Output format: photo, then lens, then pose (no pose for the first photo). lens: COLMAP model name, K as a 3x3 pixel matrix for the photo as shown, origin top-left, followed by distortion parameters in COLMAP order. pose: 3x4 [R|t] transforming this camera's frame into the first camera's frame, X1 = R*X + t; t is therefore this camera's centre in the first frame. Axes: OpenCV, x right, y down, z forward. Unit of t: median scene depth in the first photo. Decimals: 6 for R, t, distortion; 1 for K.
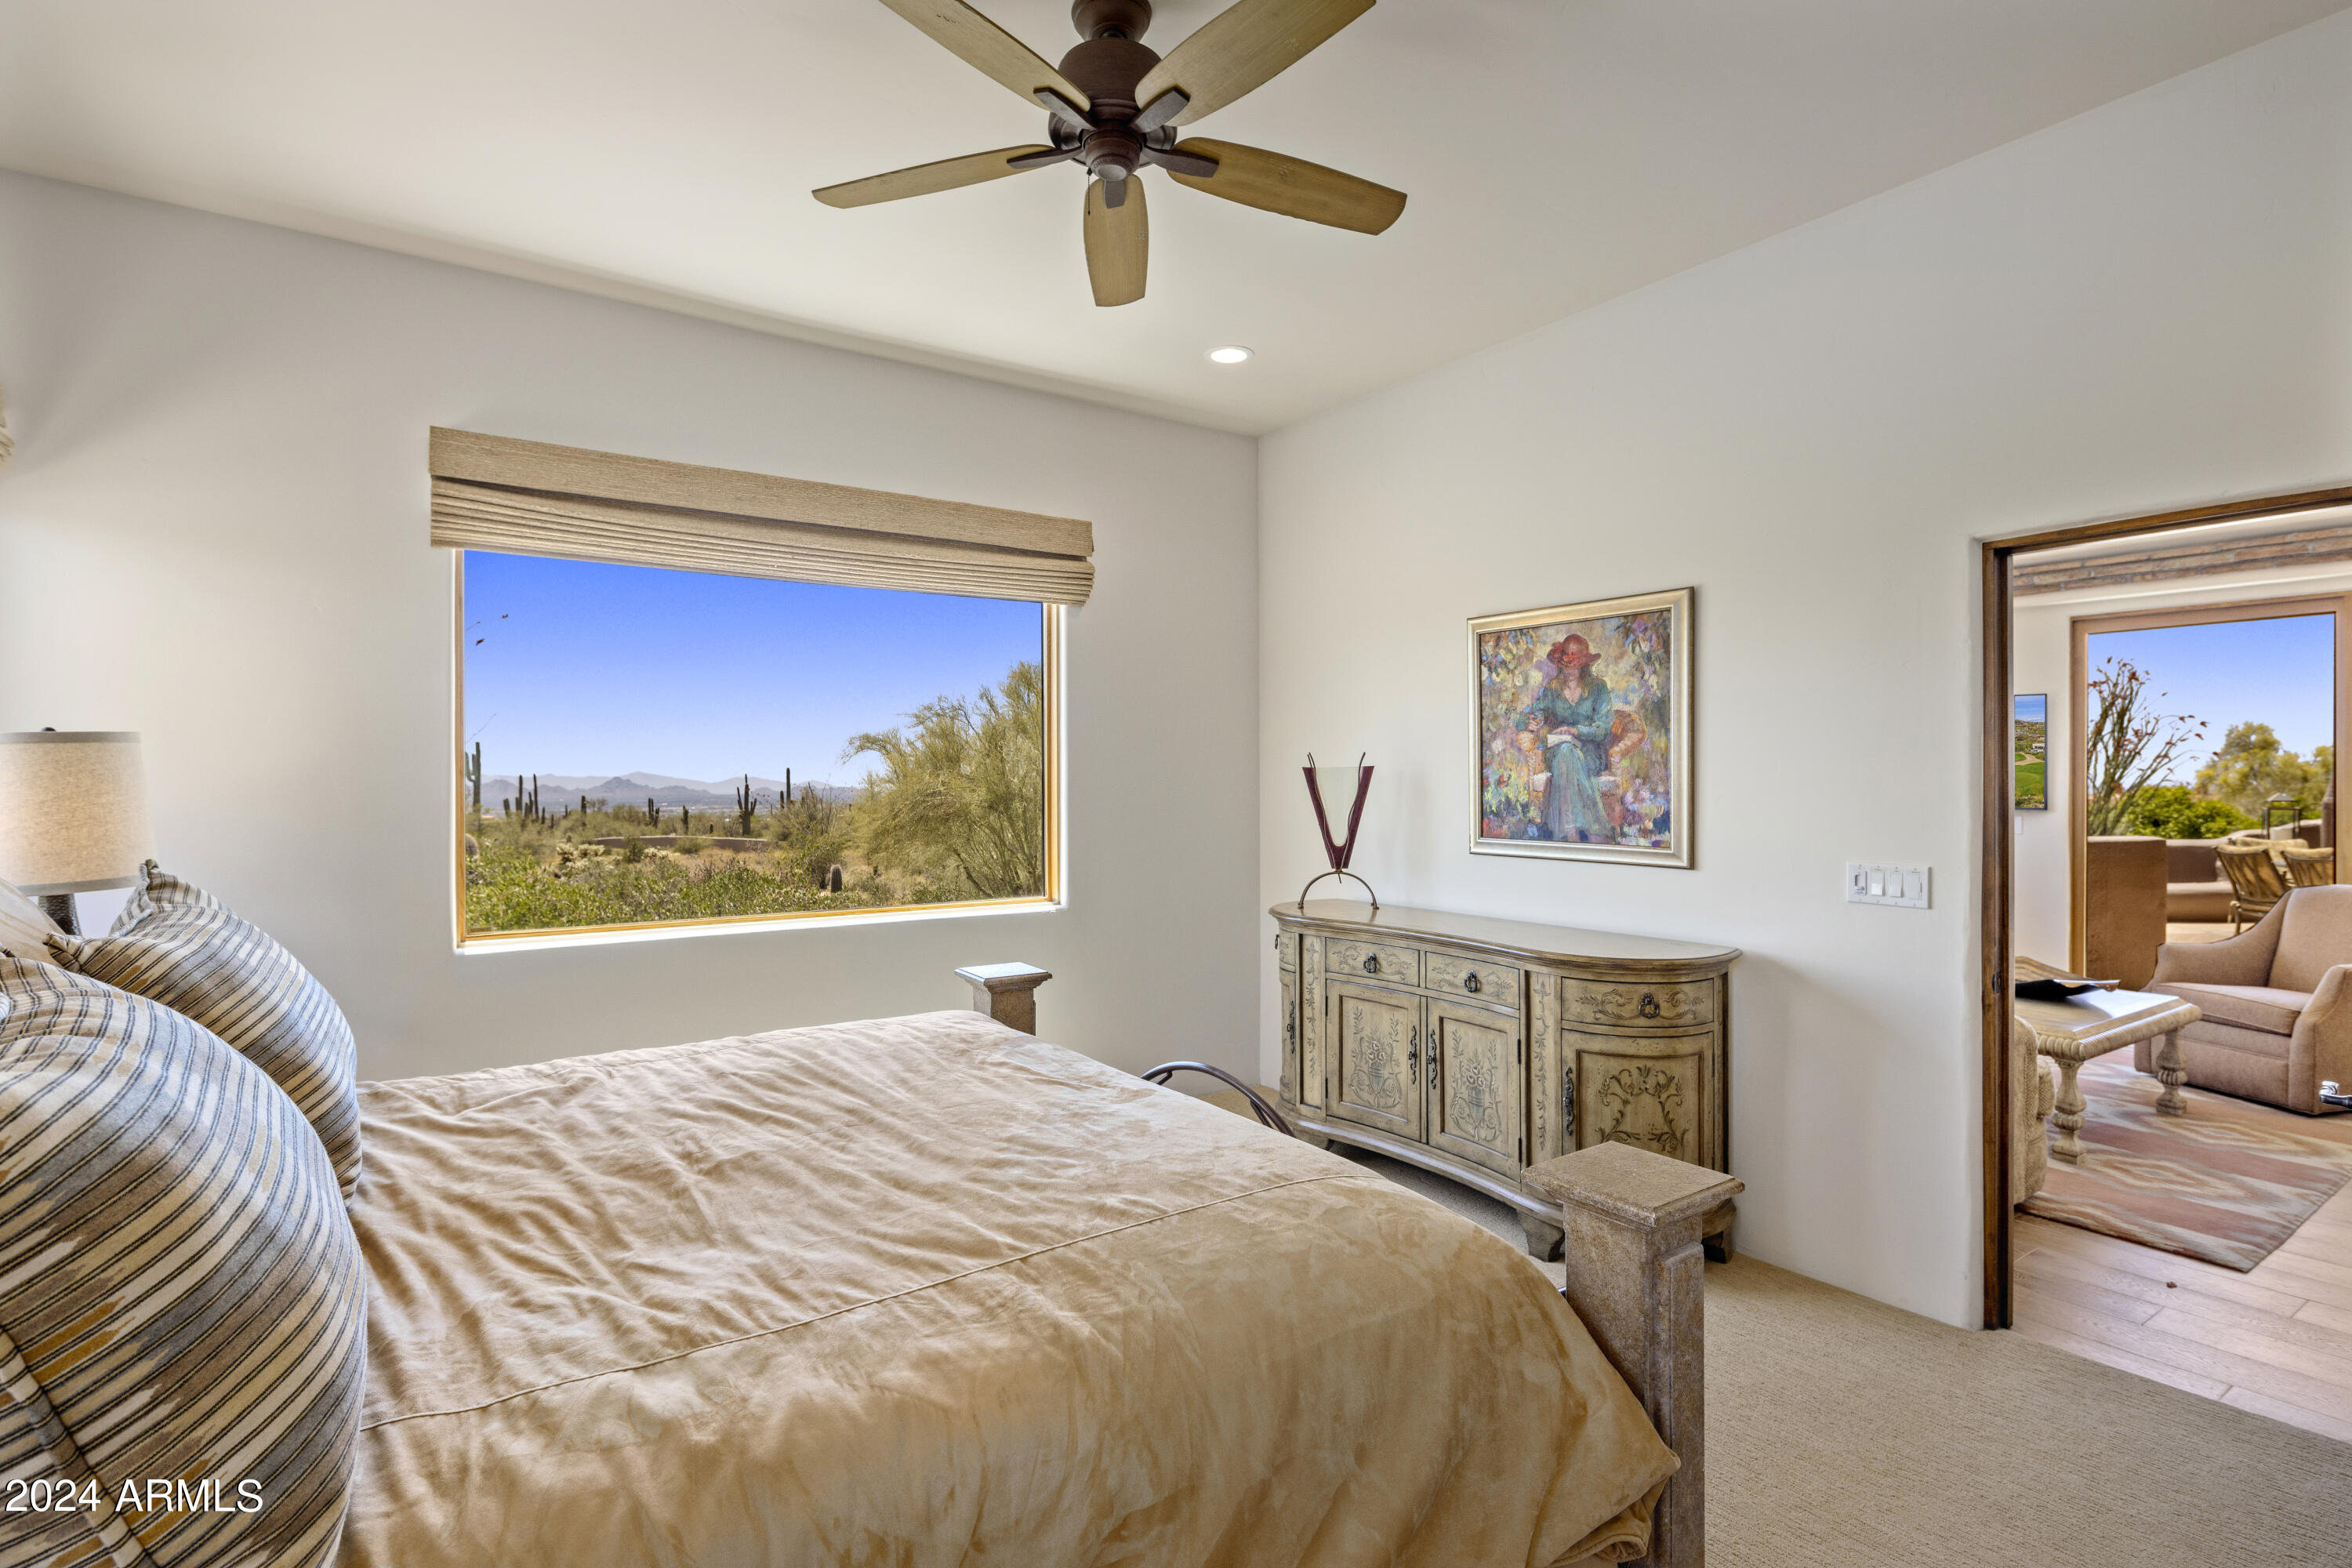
lens RADIAL K [[1138.4, 0, 1195.1], [0, 1138.4, 789.7], [0, 0, 1]] dist [0.003805, -0.002467]
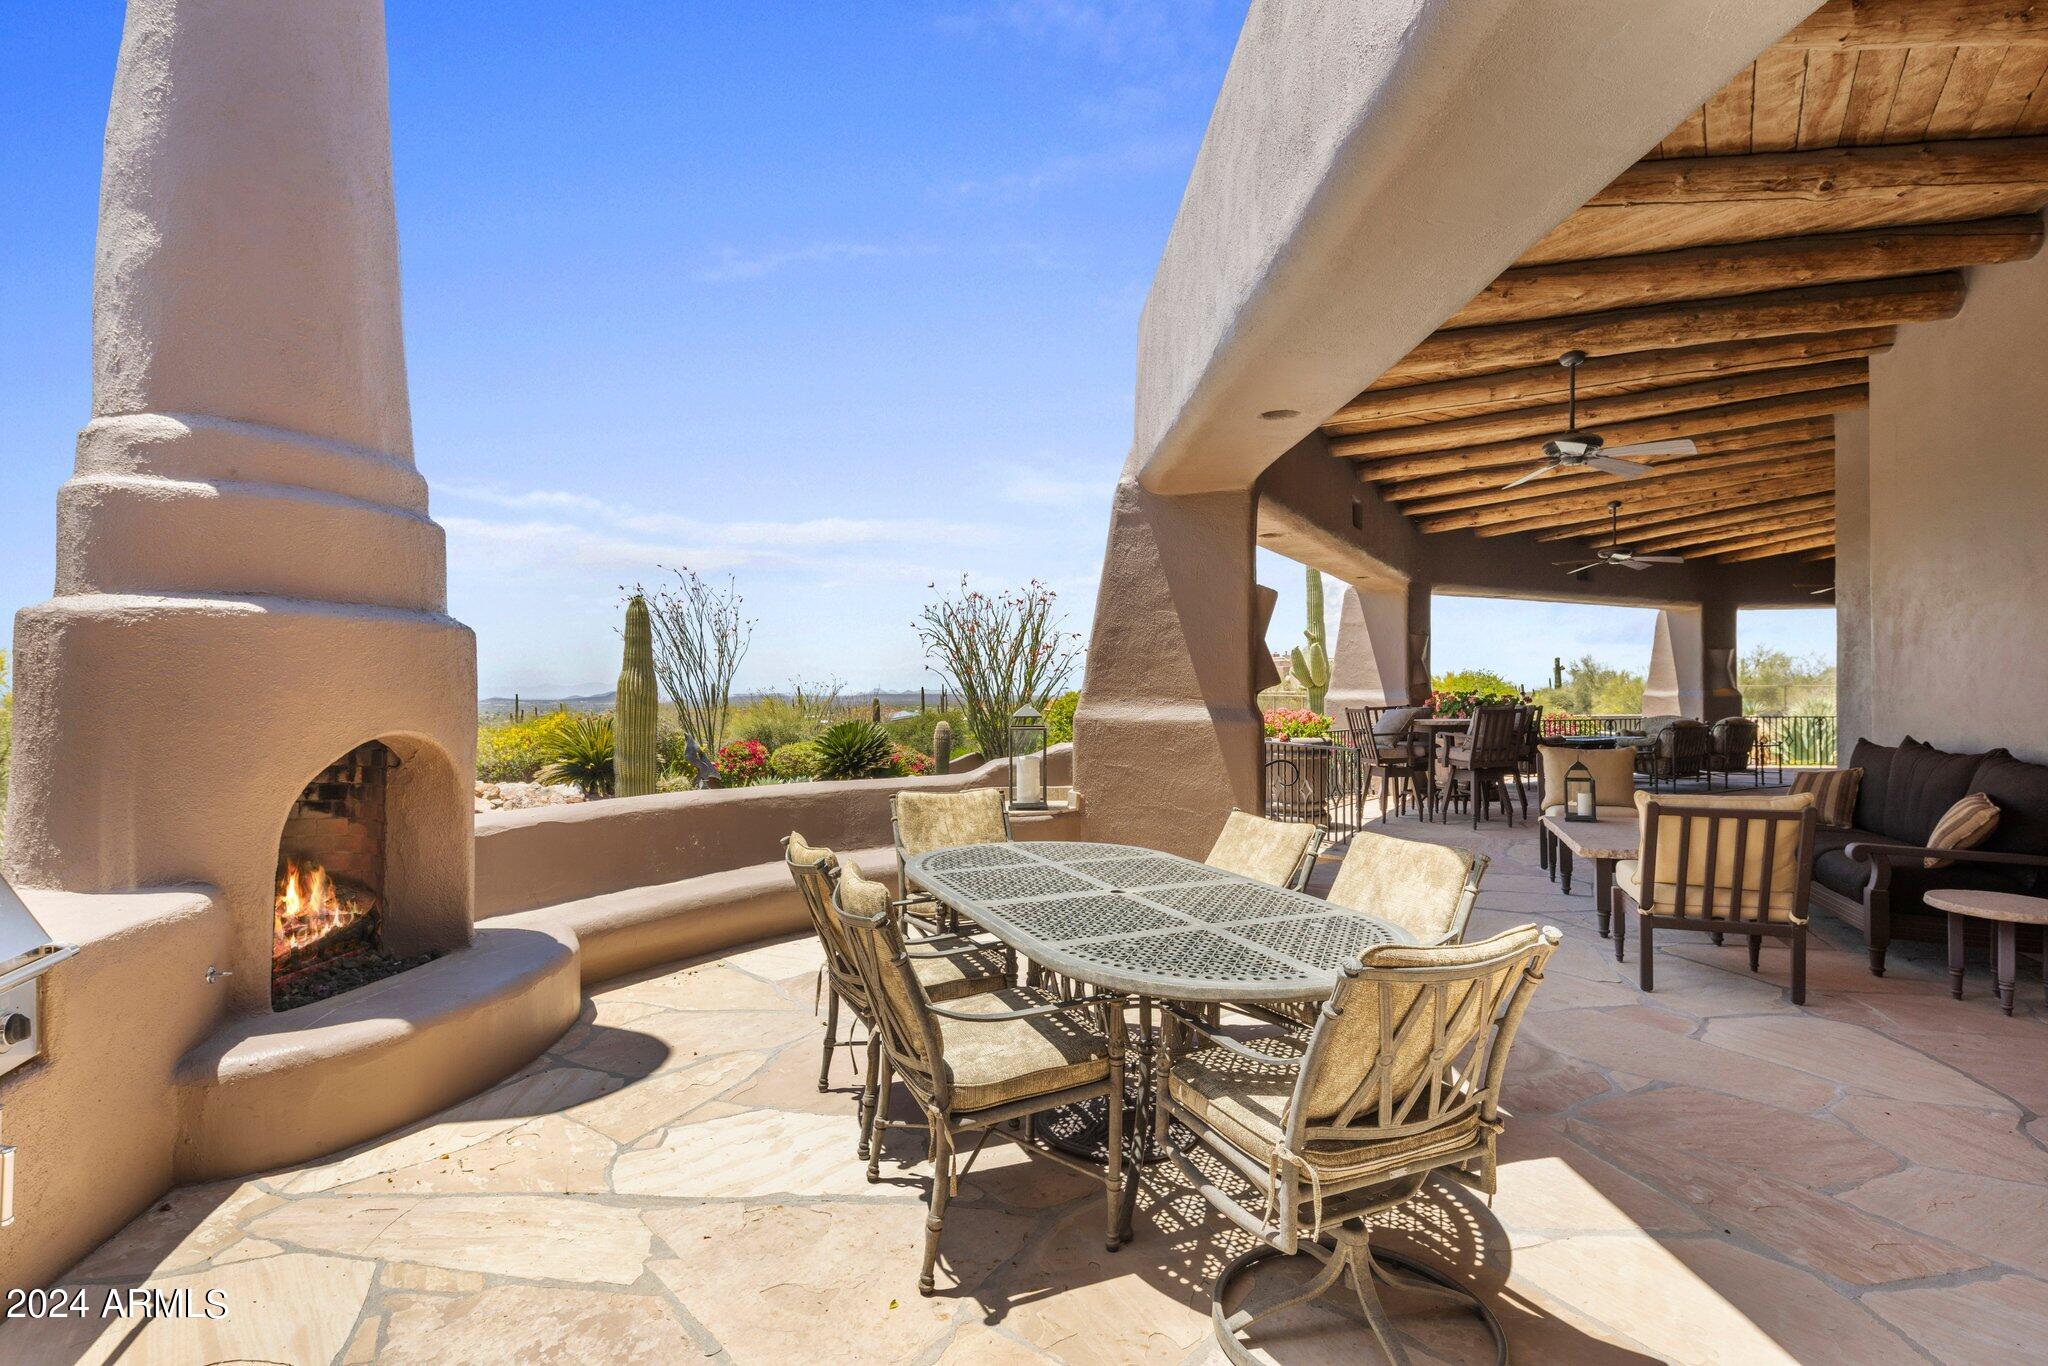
lens RADIAL K [[991.2, 0, 1028.2], [0, 991.2, 683.1], [0, 0, 1]] dist [0.003805, -0.002467]
pose [[0.812464, 0.006797, 0.582972, 0.696307], [-0.001129, 0.999949, -0.010085, -0.004380], [-0.583010, 0.007535, 0.812430, 0.598266]]
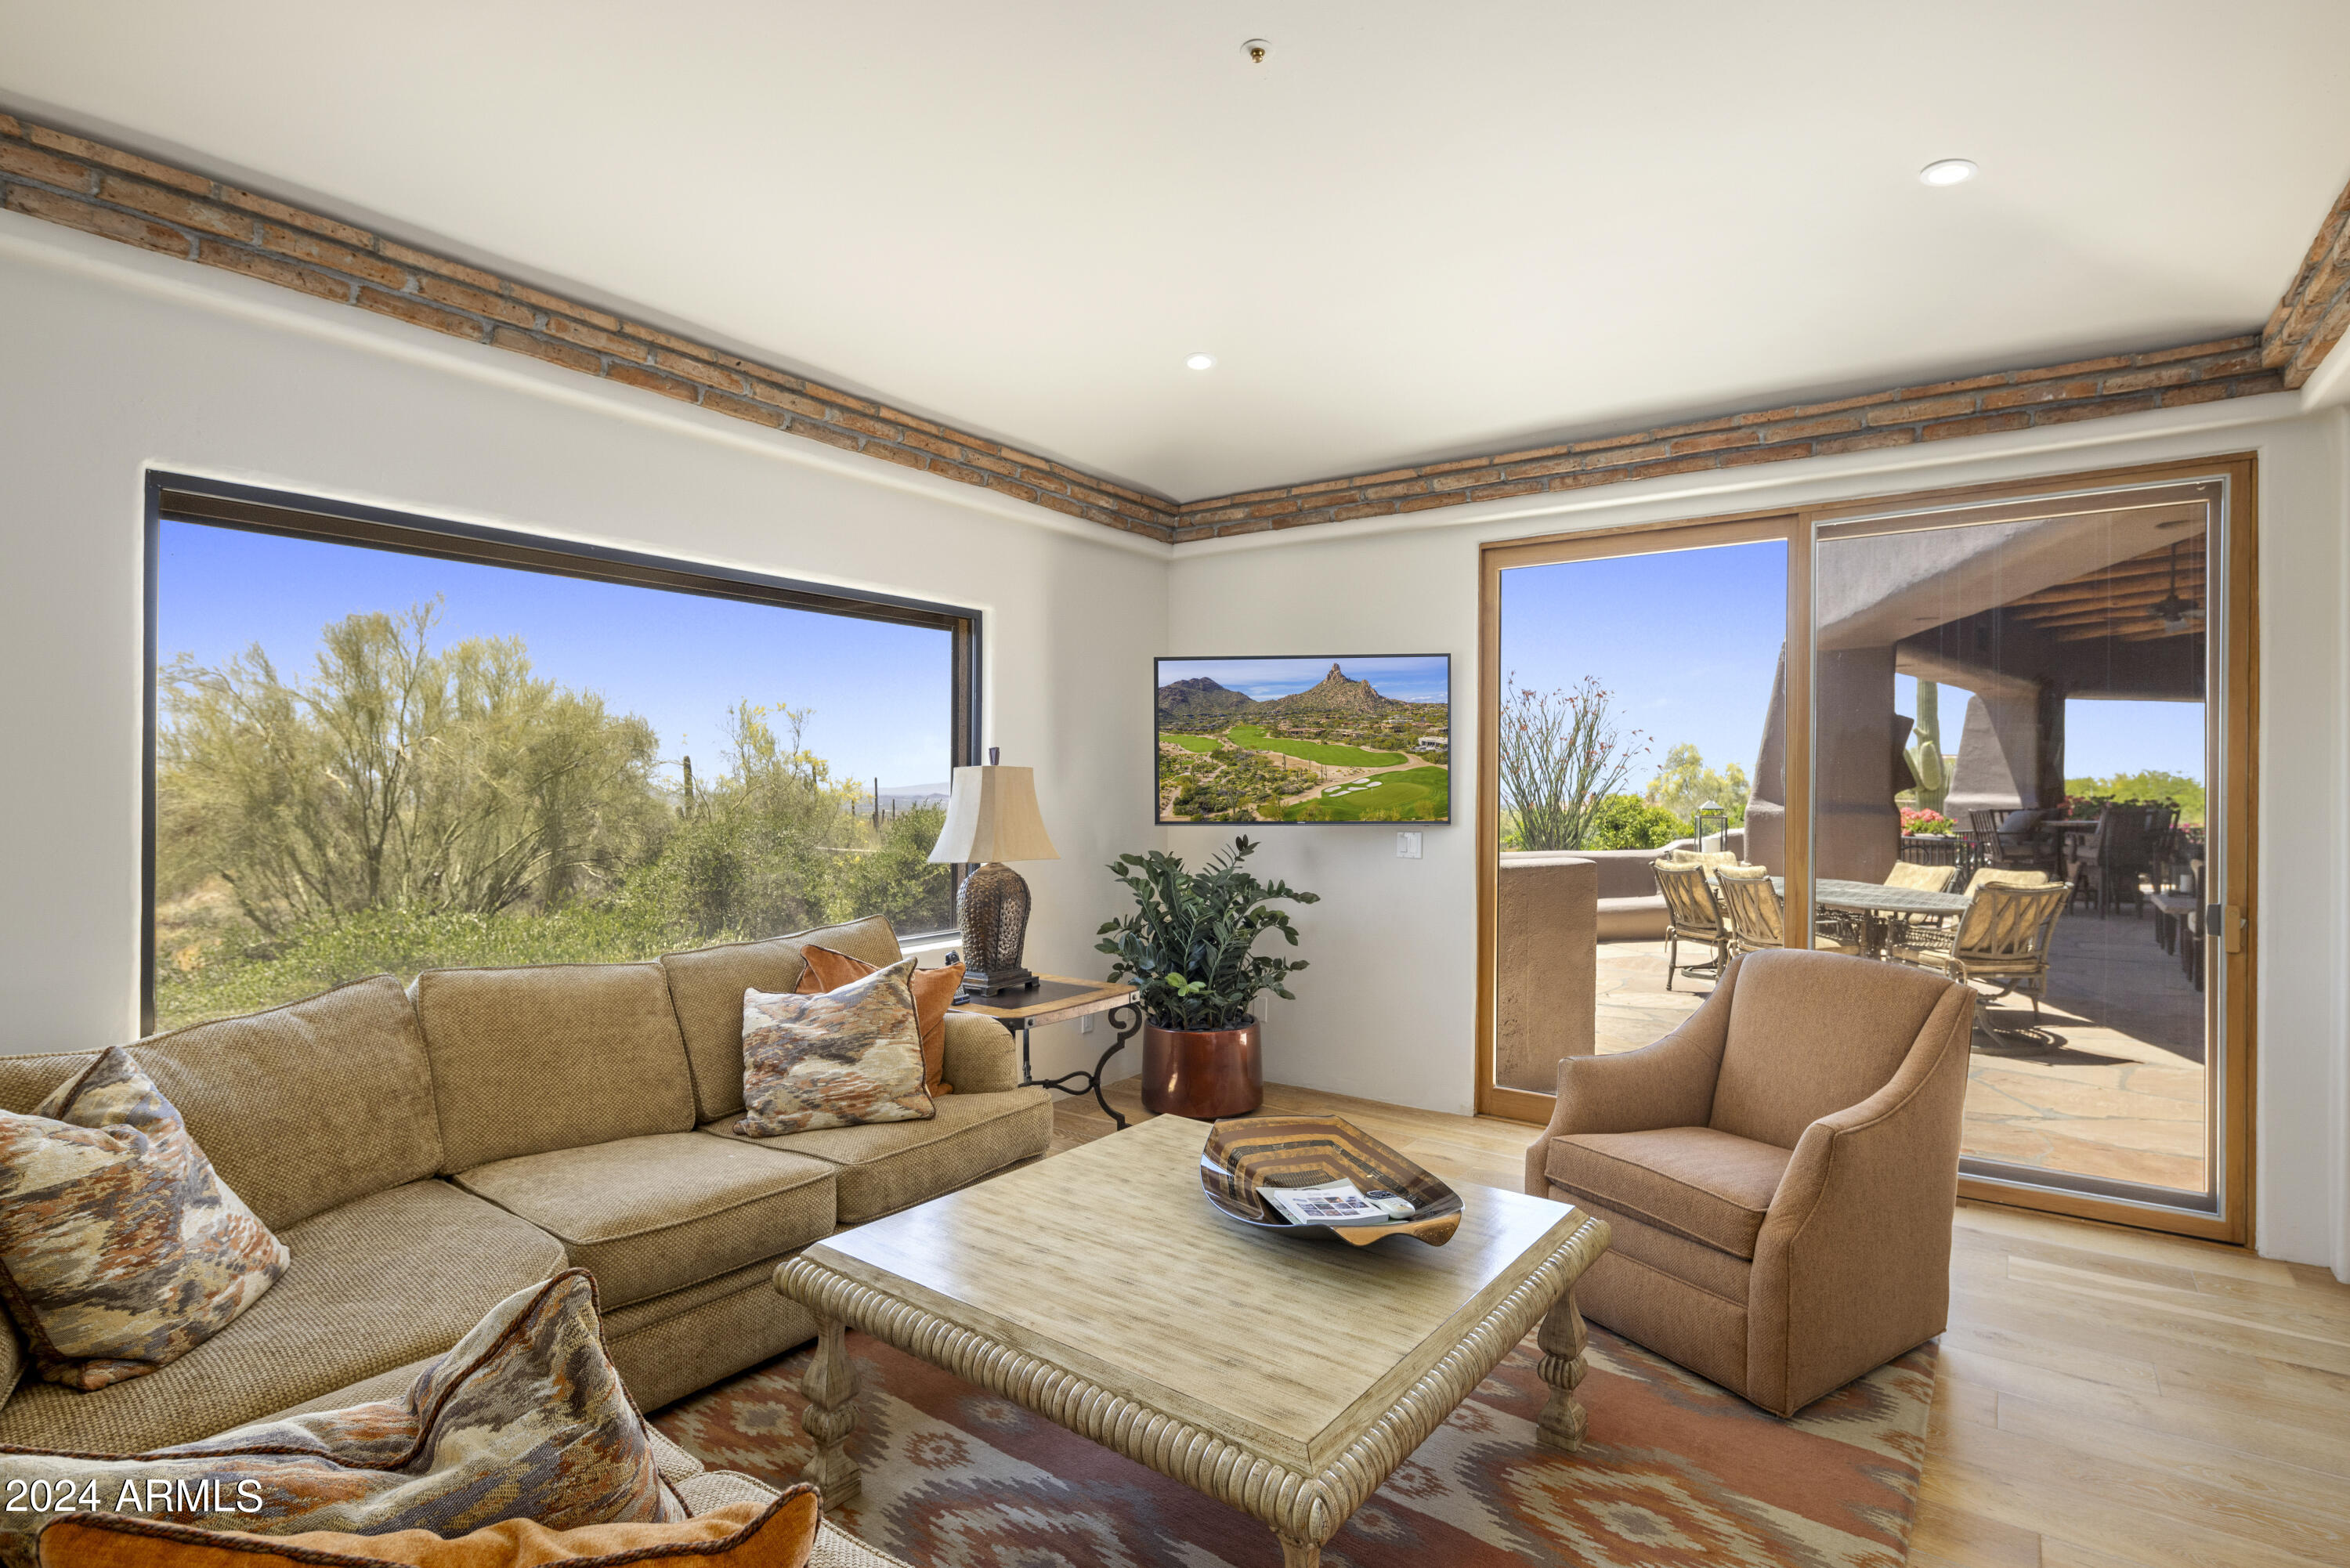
lens RADIAL K [[1137.3, 0, 1181.1], [0, 1137.3, 782.3], [0, 0, 1]] dist [0.003805, -0.002467]
pose [[0.945513, 0.012156, 0.325357, 0.260342], [-0.009337, 0.999904, -0.010223, 0.001785], [-0.325450, 0.006629, 0.945536, 0.283562]]
